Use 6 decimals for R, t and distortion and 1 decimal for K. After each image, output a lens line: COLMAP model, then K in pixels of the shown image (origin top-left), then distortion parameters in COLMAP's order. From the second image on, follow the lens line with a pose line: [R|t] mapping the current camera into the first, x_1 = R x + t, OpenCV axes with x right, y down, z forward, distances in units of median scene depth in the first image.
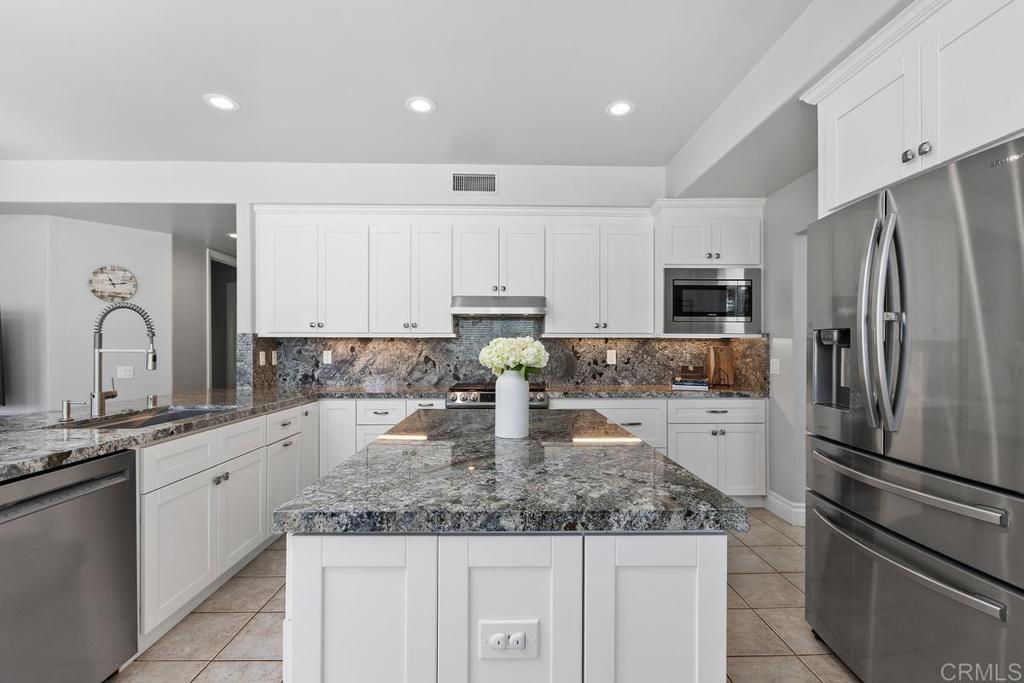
lens RADIAL K [[469.3, 0, 484.6], [0, 469.3, 344.8], [0, 0, 1]] dist [-0.000696, -0.000221]
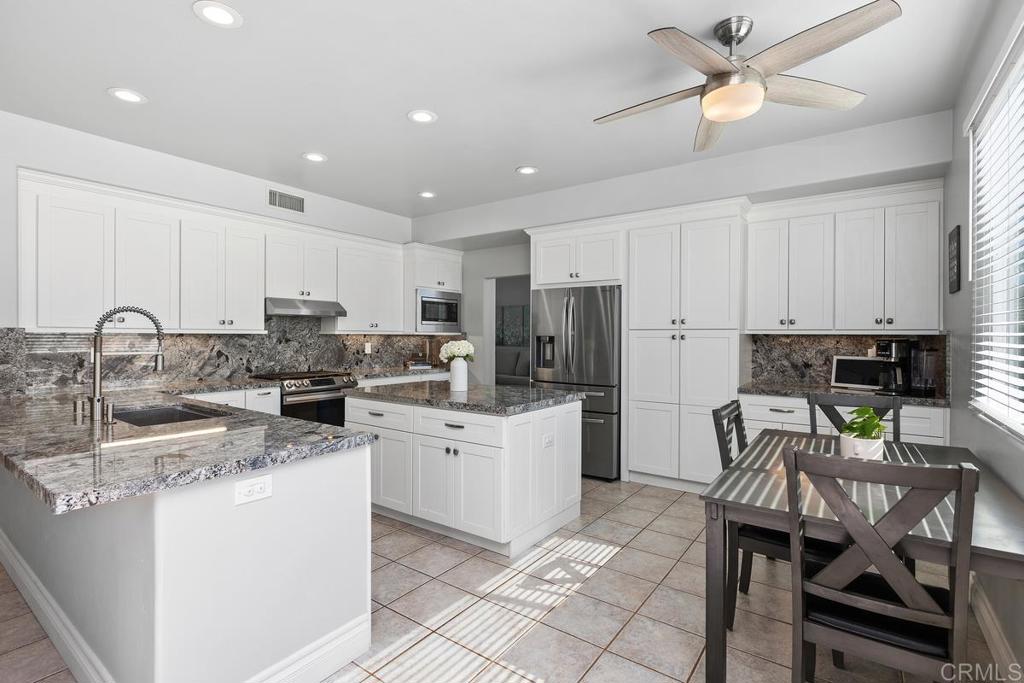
lens RADIAL K [[517.4, 0, 511.3], [0, 517.4, 337.4], [0, 0, 1]] dist [-0.003292, -0.000484]
pose [[0.576888, -0.003714, 0.816815, -0.700587], [-0.008854, 0.999902, 0.010800, -0.024241], [-0.816775, -0.013462, 0.576799, -0.187620]]
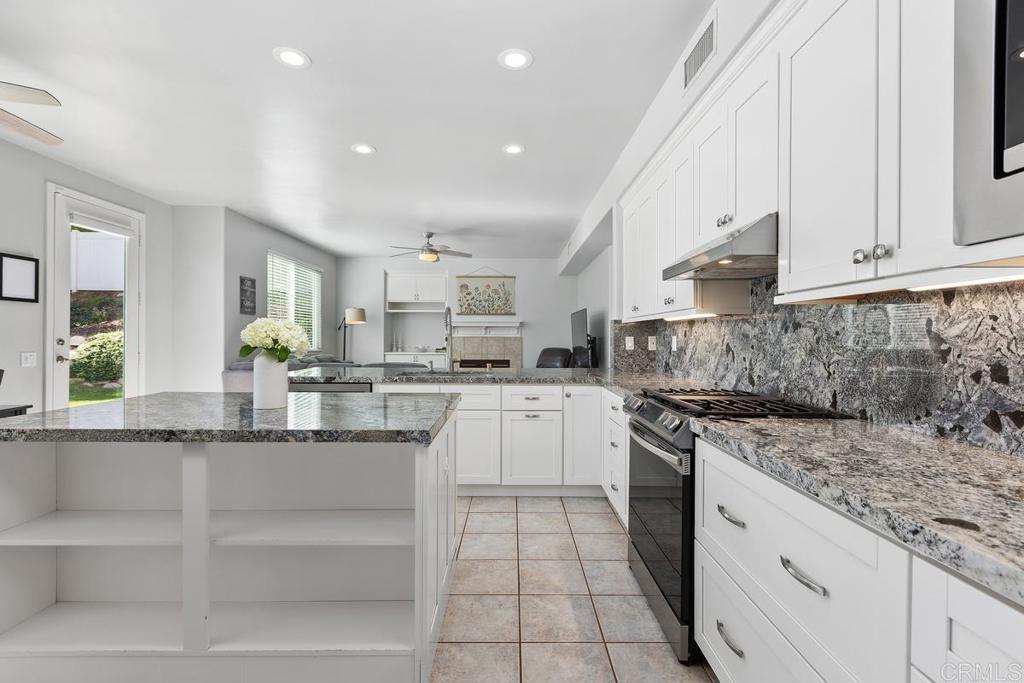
lens RADIAL K [[441.9, 0, 508.7], [0, 441.9, 339.3], [0, 0, 1]] dist [0.001078, 0.000051]
pose [[0.038948, 0.005498, -0.999226, 0.499513], [0.003819, 0.999977, 0.005651, 0.013641], [0.999234, -0.004036, 0.038926, 0.684955]]
